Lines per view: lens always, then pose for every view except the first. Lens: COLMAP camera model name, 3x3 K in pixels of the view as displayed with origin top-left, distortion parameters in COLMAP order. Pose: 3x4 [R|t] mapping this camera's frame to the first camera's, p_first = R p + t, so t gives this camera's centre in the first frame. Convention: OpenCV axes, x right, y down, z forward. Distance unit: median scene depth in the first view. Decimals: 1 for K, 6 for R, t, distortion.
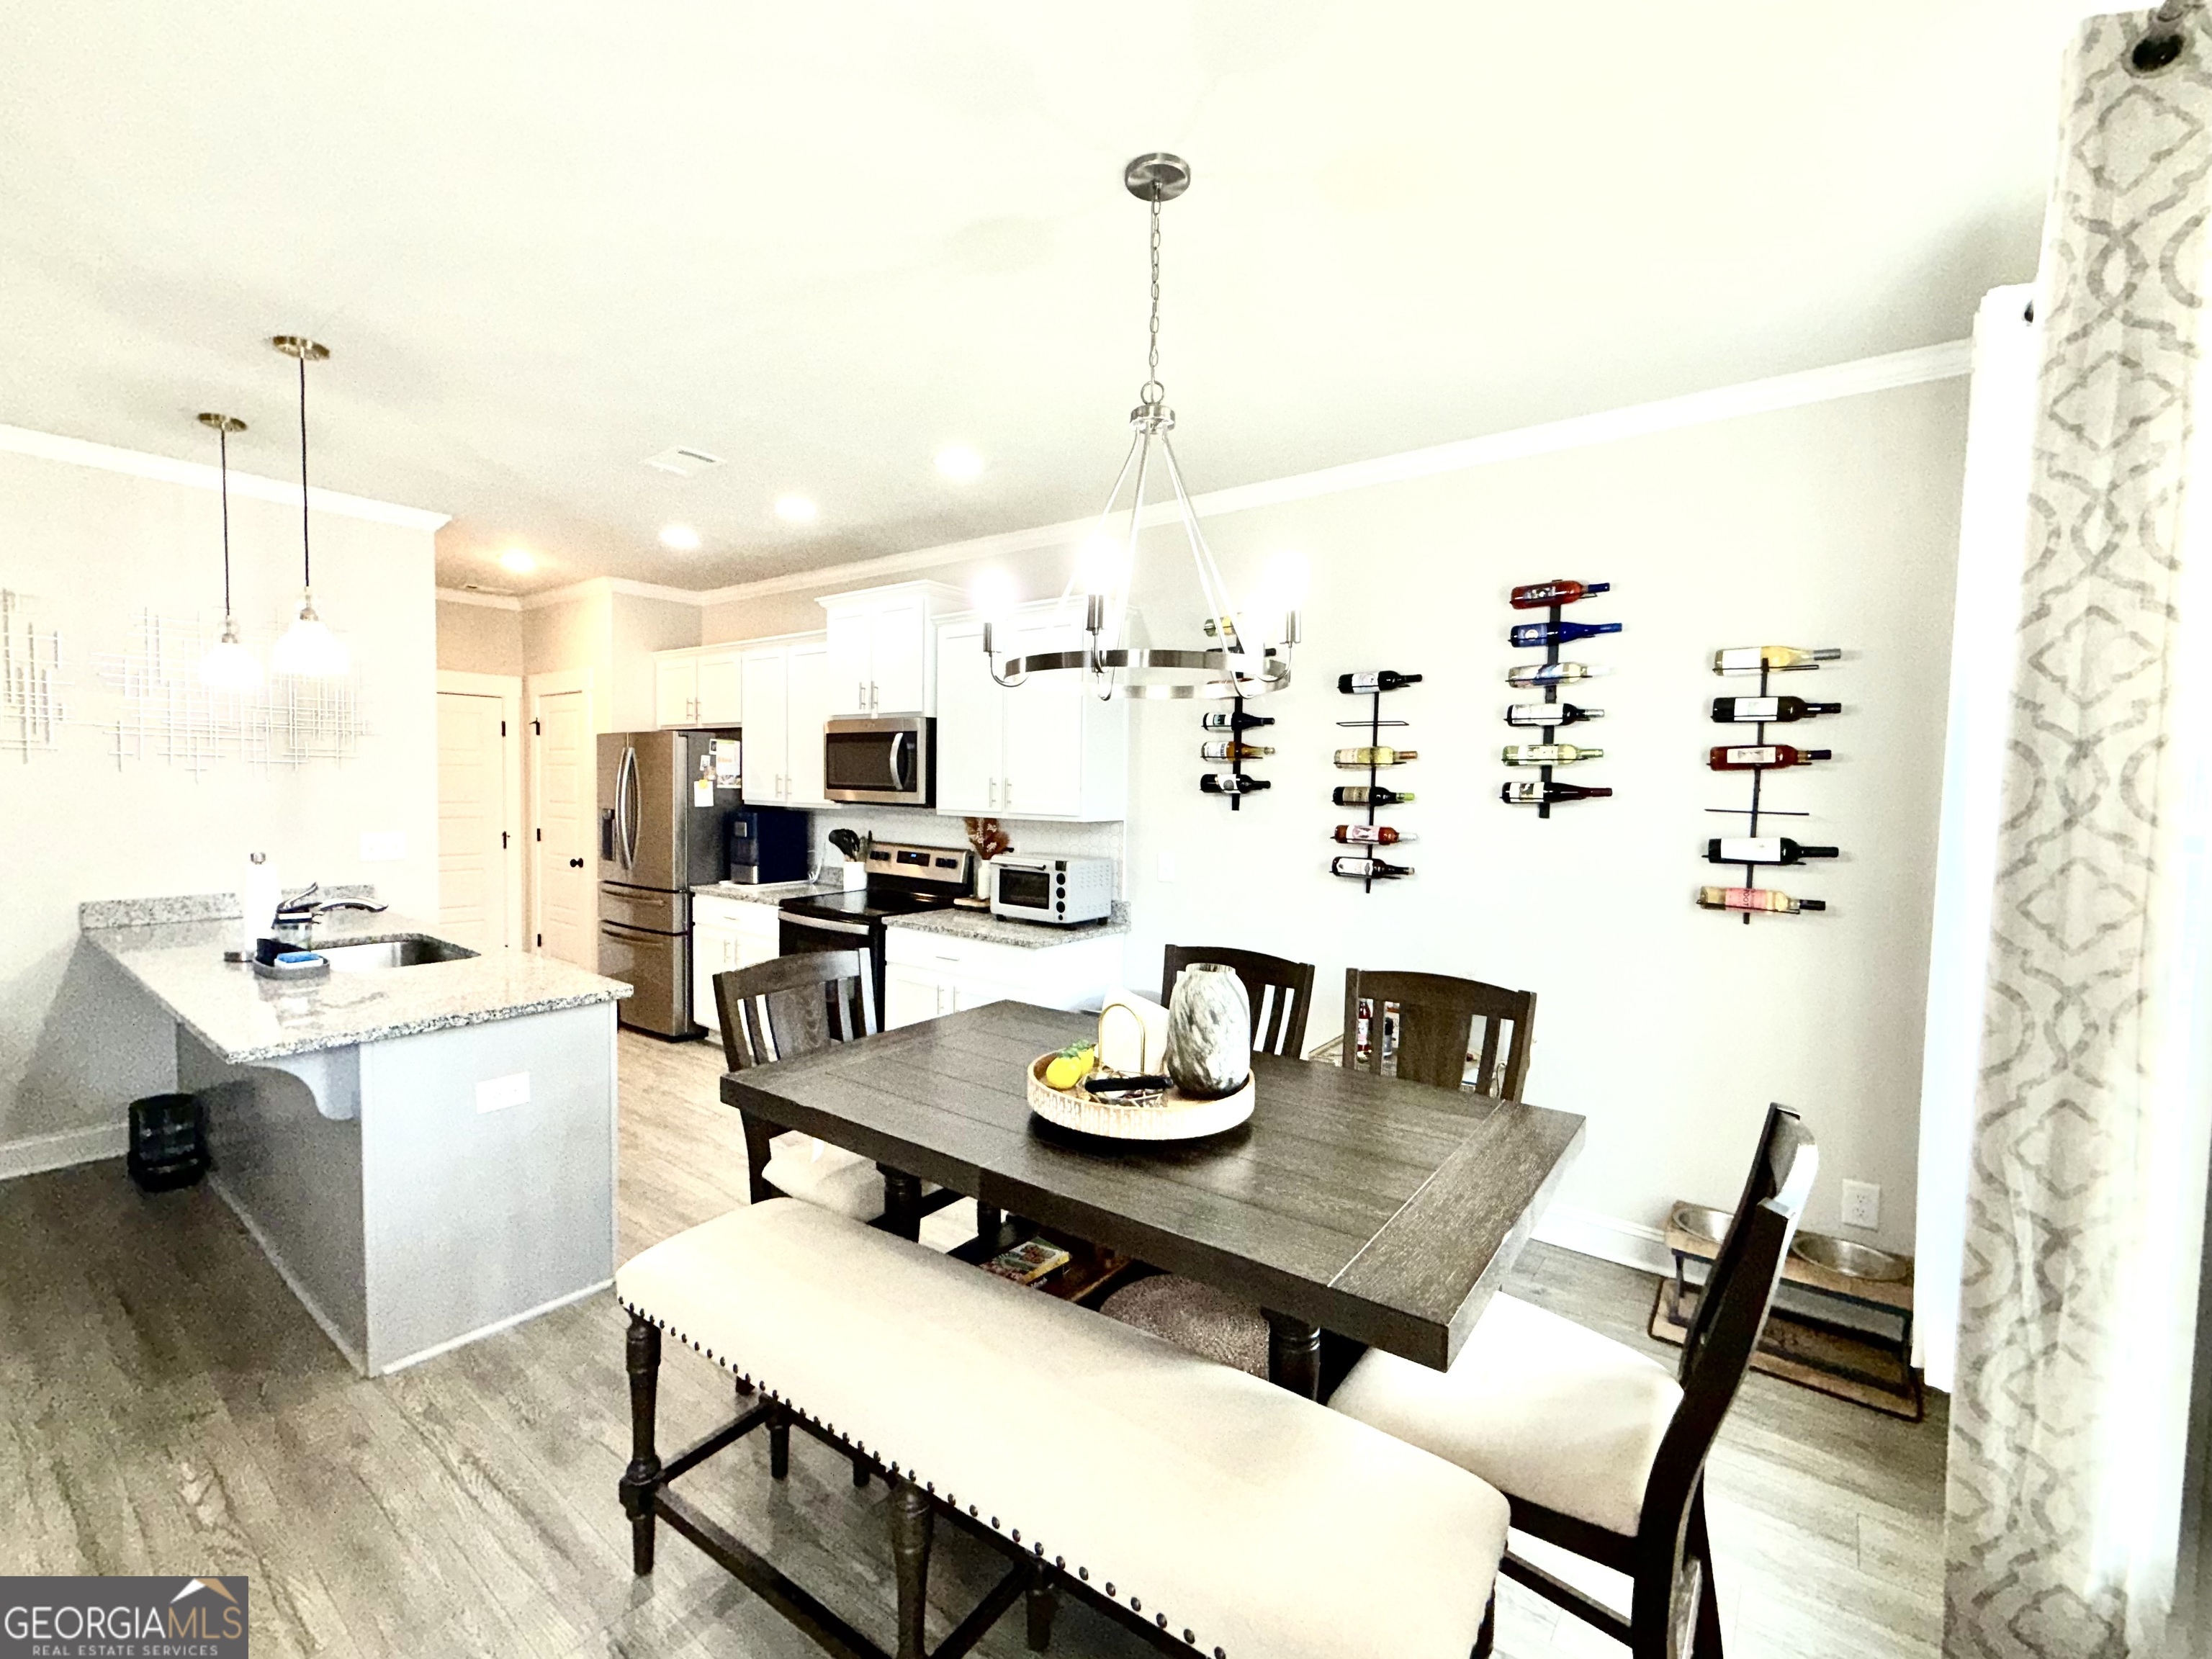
lens RADIAL K [[953.8, 0, 1100.7], [0, 953.8, 824.6], [0, 0, 1]] dist [-0.000764, 0.000343]
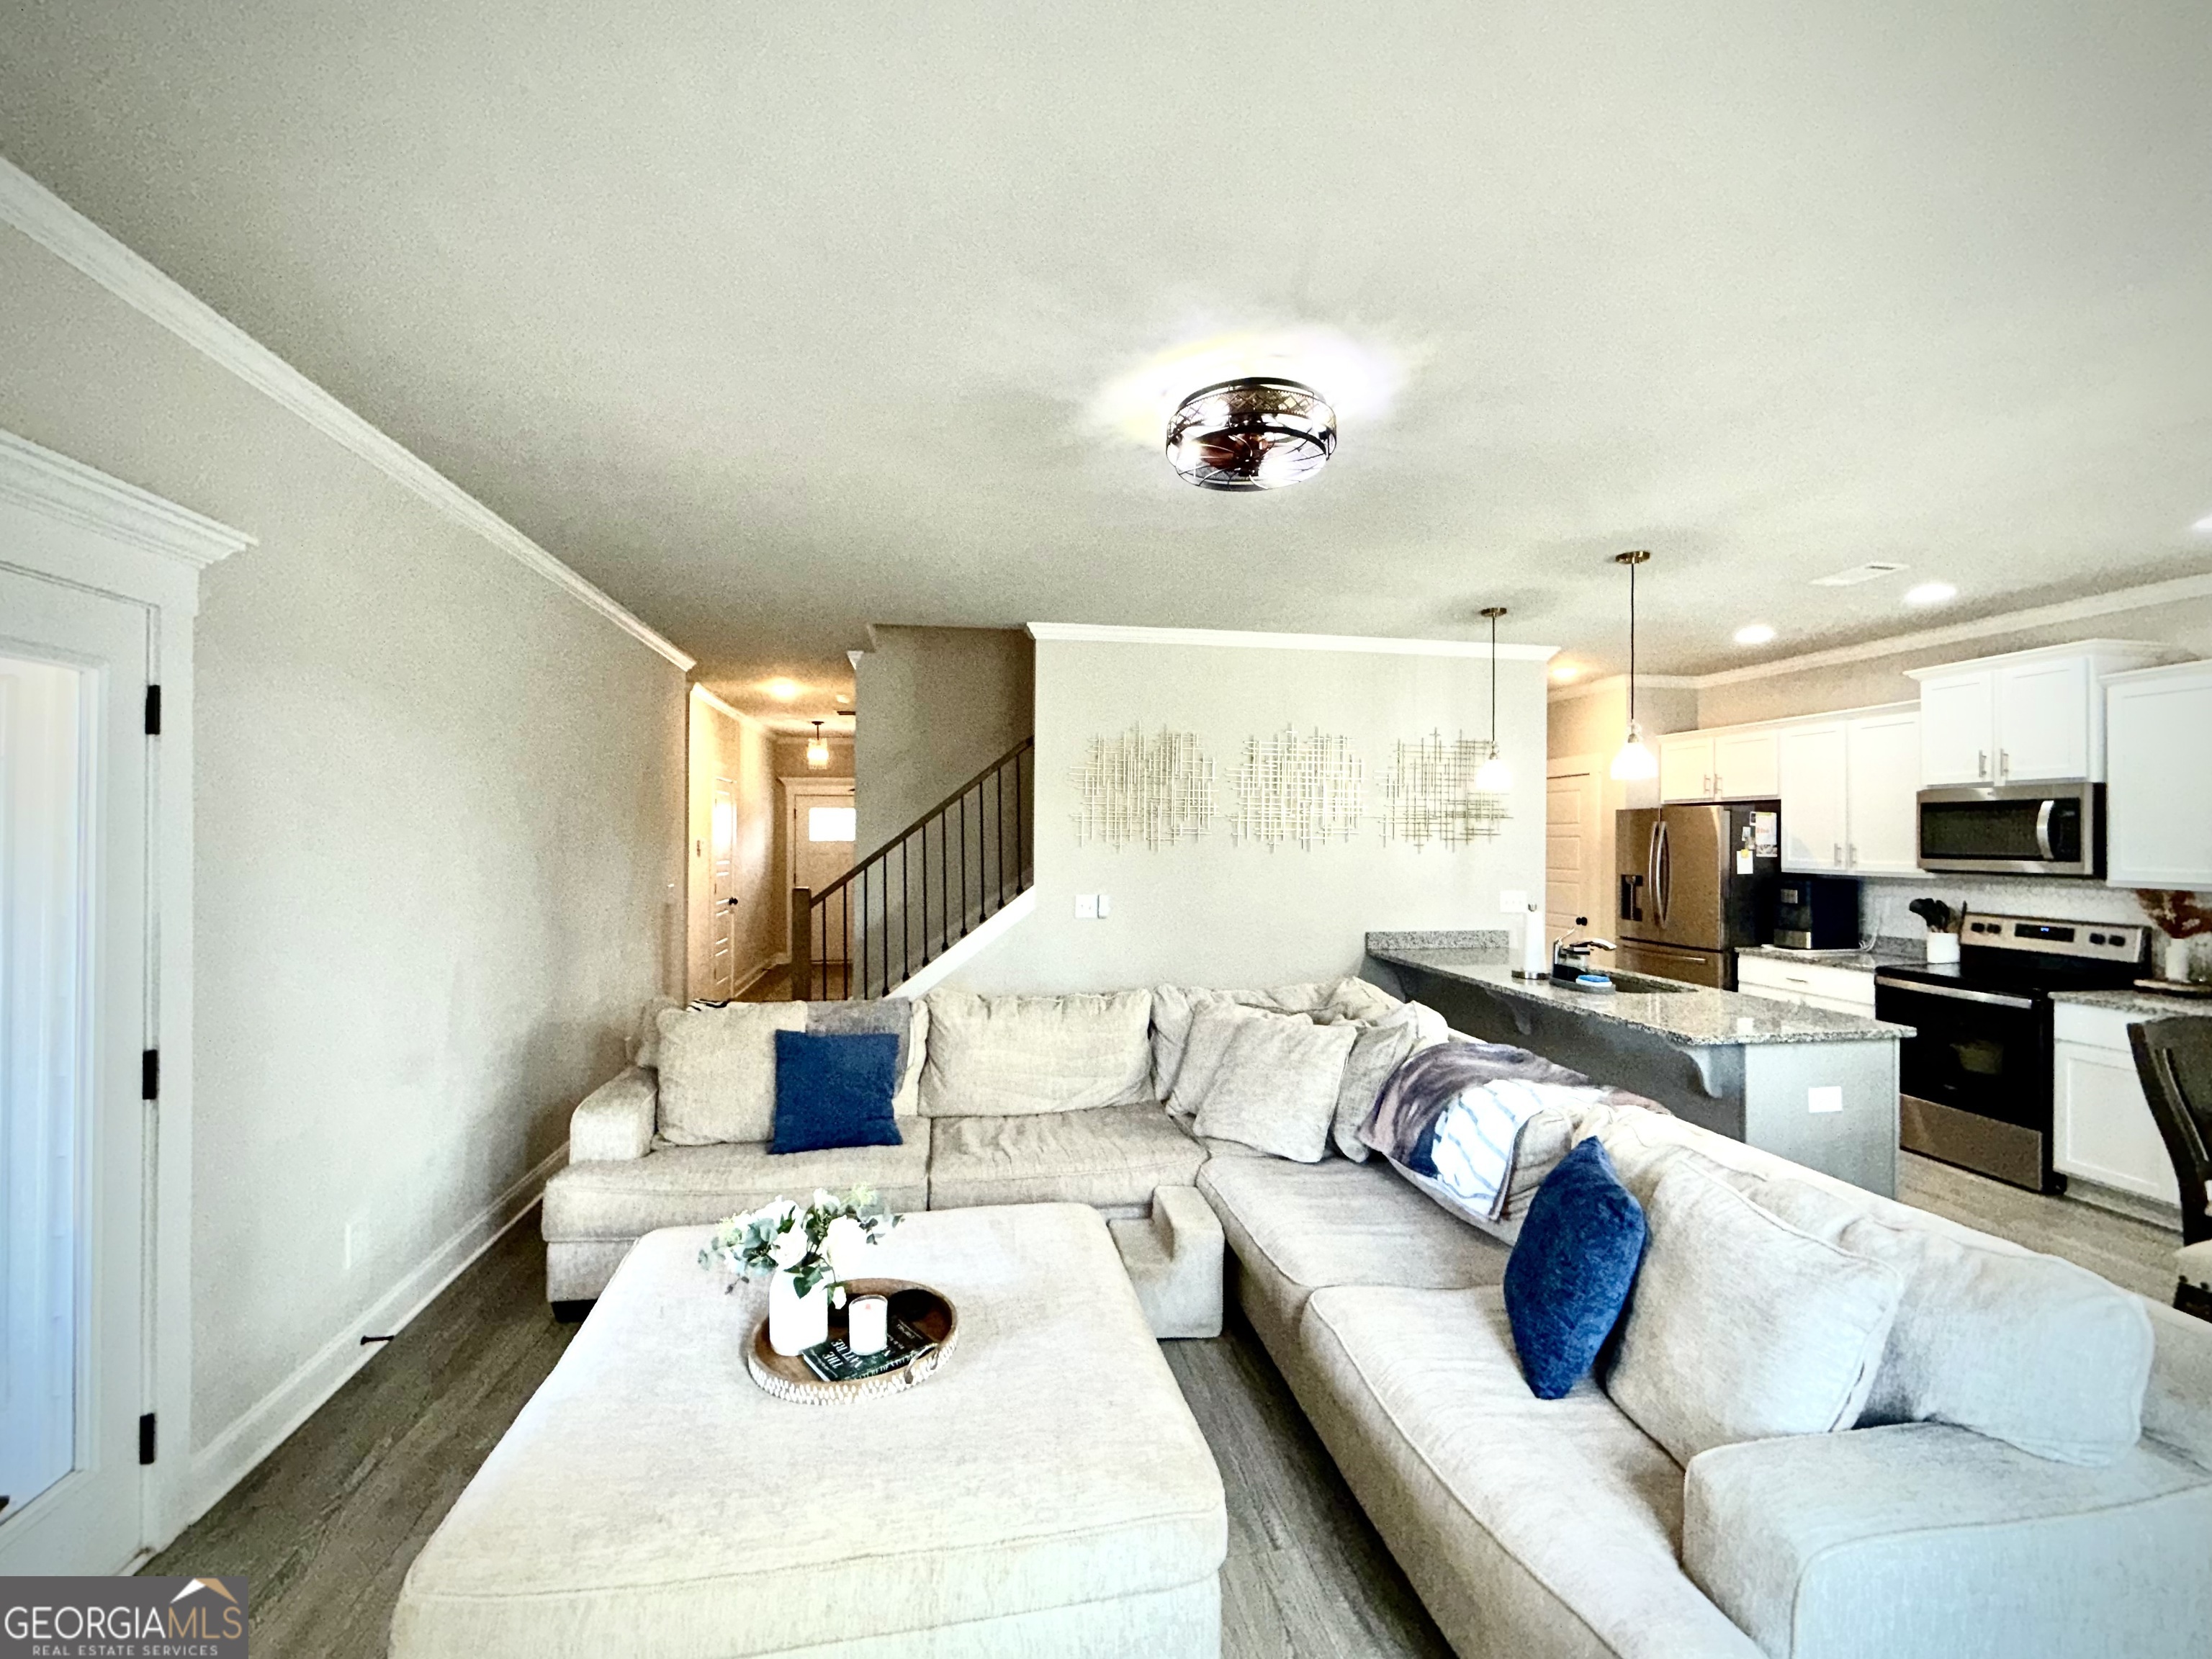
lens RADIAL K [[953.8, 0, 1099.6], [0, 953.8, 833.1], [0, 0, 1]] dist [-0.000764, 0.000343]
pose [[0.742045, -0.016231, -0.670154, -0.351806], [-0.023211, 0.998485, -0.049884, 0.008429], [0.669948, 0.052571, 0.740544, -0.443572]]
